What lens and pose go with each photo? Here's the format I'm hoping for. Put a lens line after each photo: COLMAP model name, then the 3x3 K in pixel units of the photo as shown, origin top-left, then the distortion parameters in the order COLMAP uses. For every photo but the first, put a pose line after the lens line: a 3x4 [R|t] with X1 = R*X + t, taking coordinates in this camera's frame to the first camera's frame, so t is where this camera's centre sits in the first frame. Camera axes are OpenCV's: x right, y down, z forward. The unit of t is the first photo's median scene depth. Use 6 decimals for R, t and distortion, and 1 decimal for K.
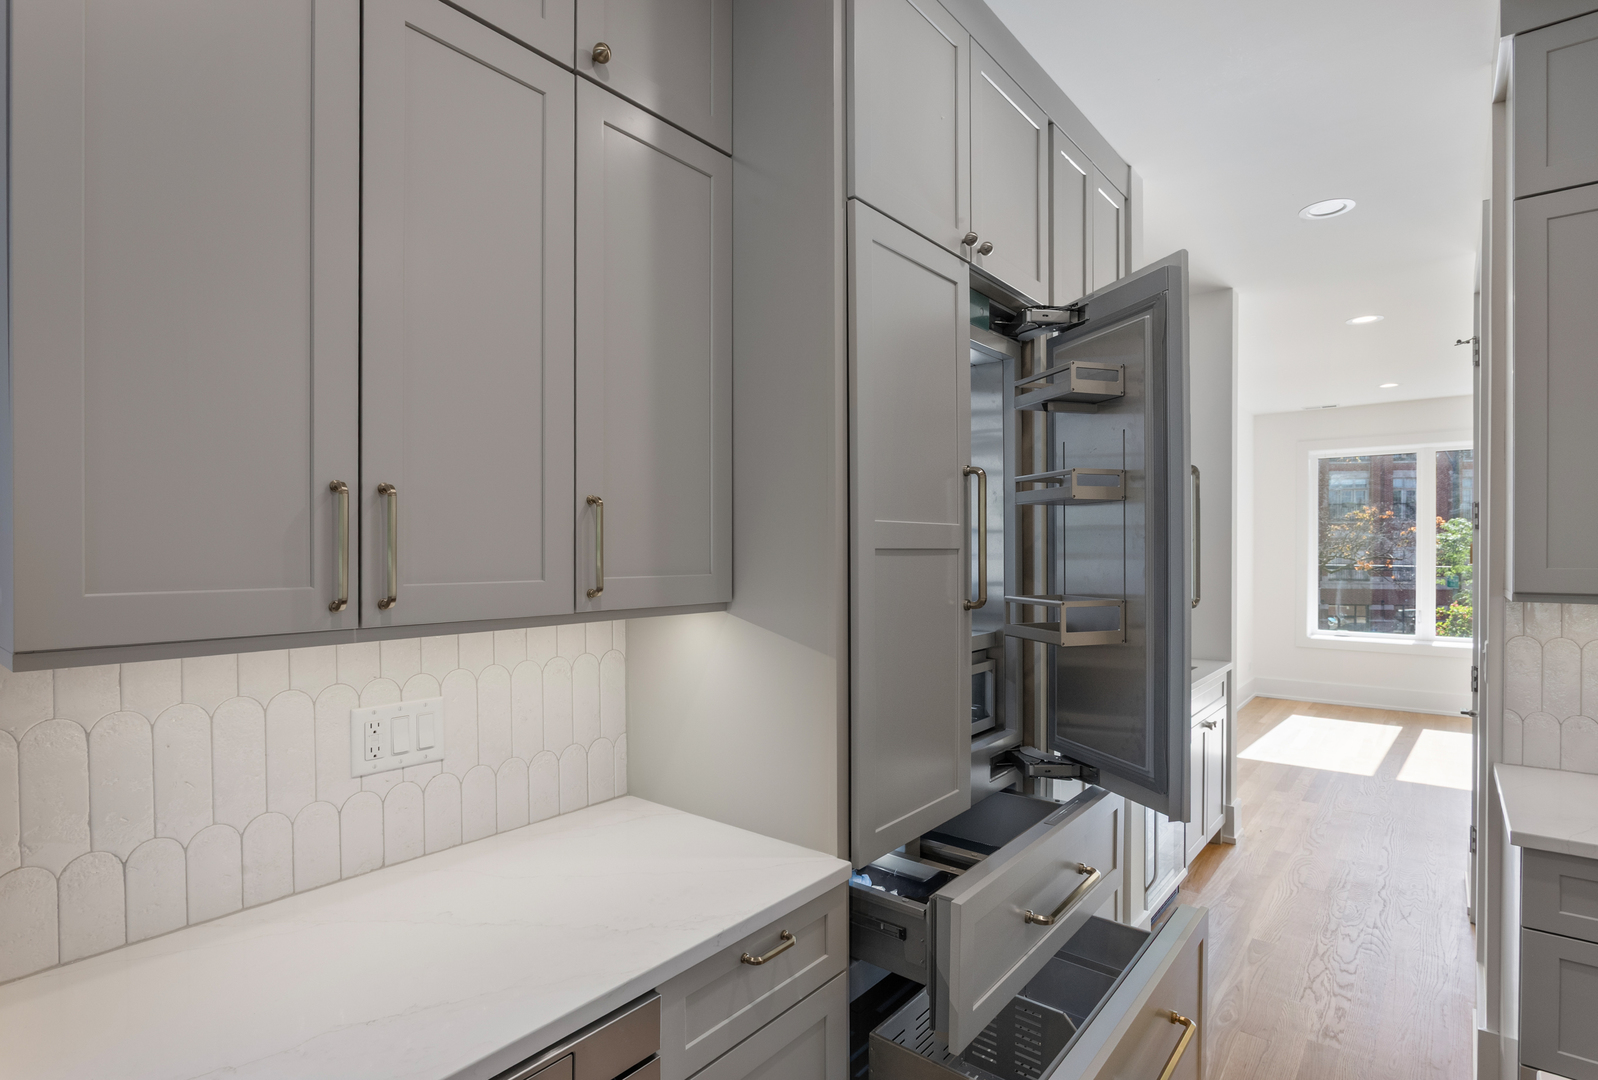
lens RADIAL K [[854.2, 0, 799.0], [0, 854.2, 540.0], [0, 0, 1]] dist [0.000949, 0.000119]
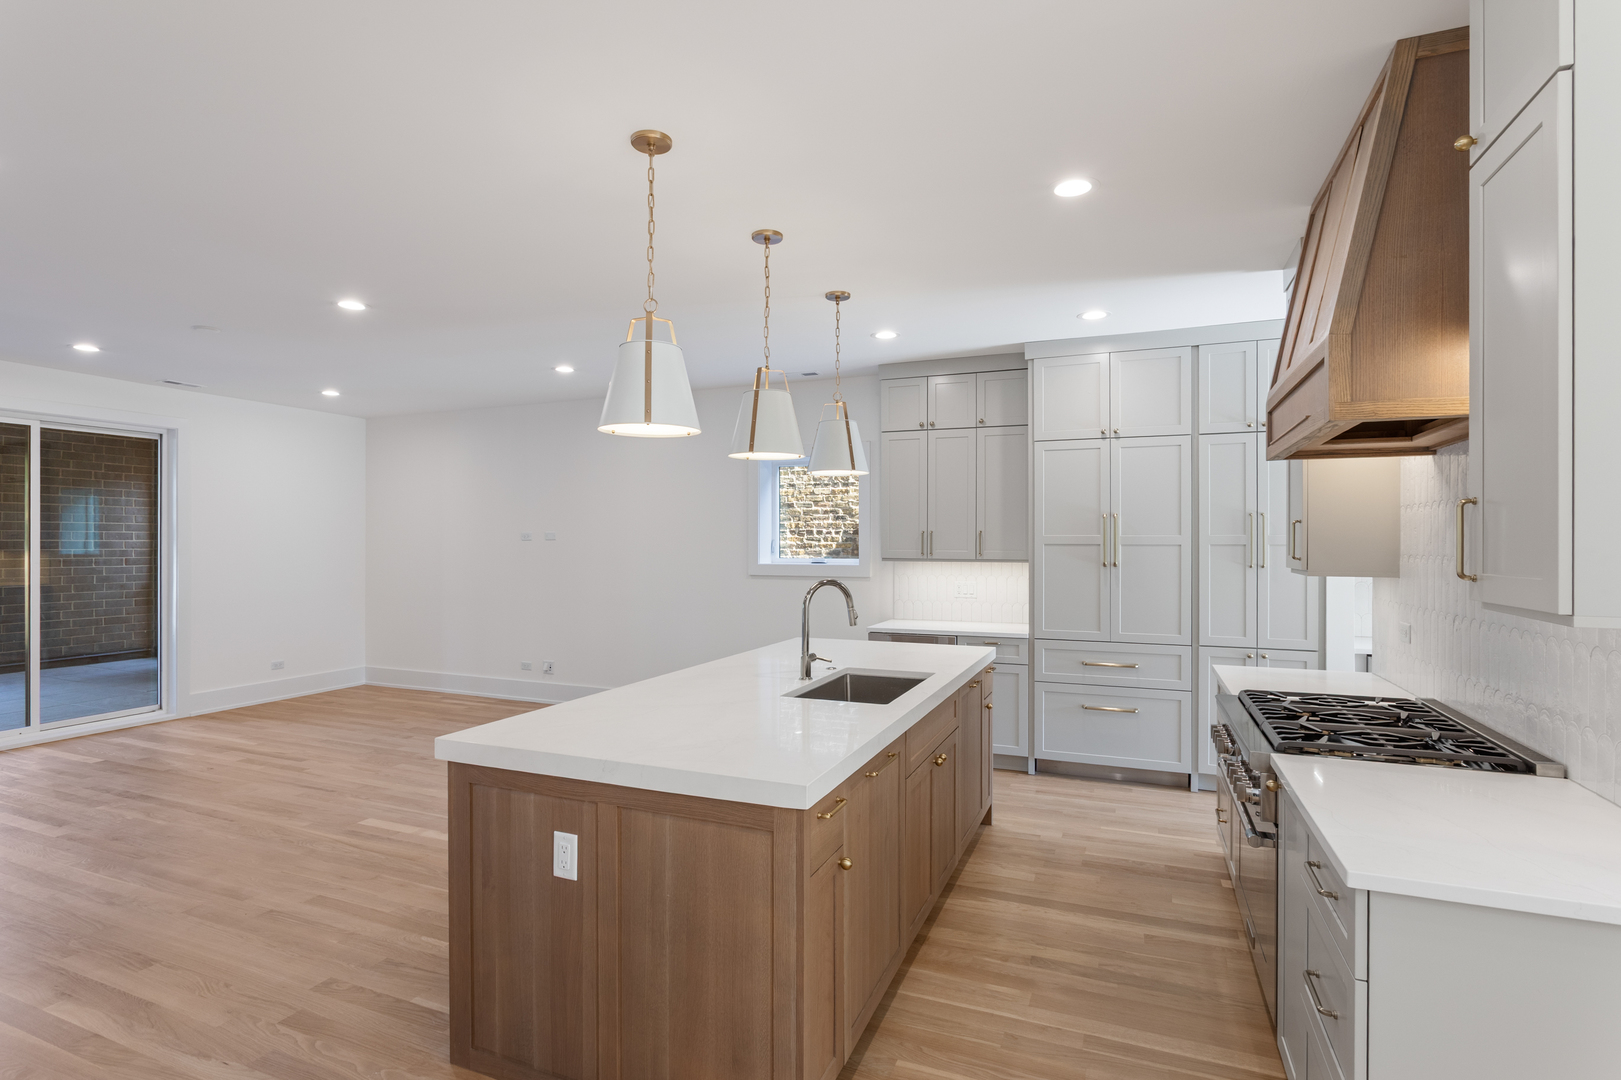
lens RADIAL K [[807.7, 0, 810.5], [0, 807.7, 540.0], [0, 0, 1]] dist [-0.007542, -0.000677]
pose [[0.258411, -0.004328, -0.966025, 3.226867], [-0.001572, 0.999987, -0.004900, 0.012849], [0.966034, 0.002785, 0.258401, -0.760369]]
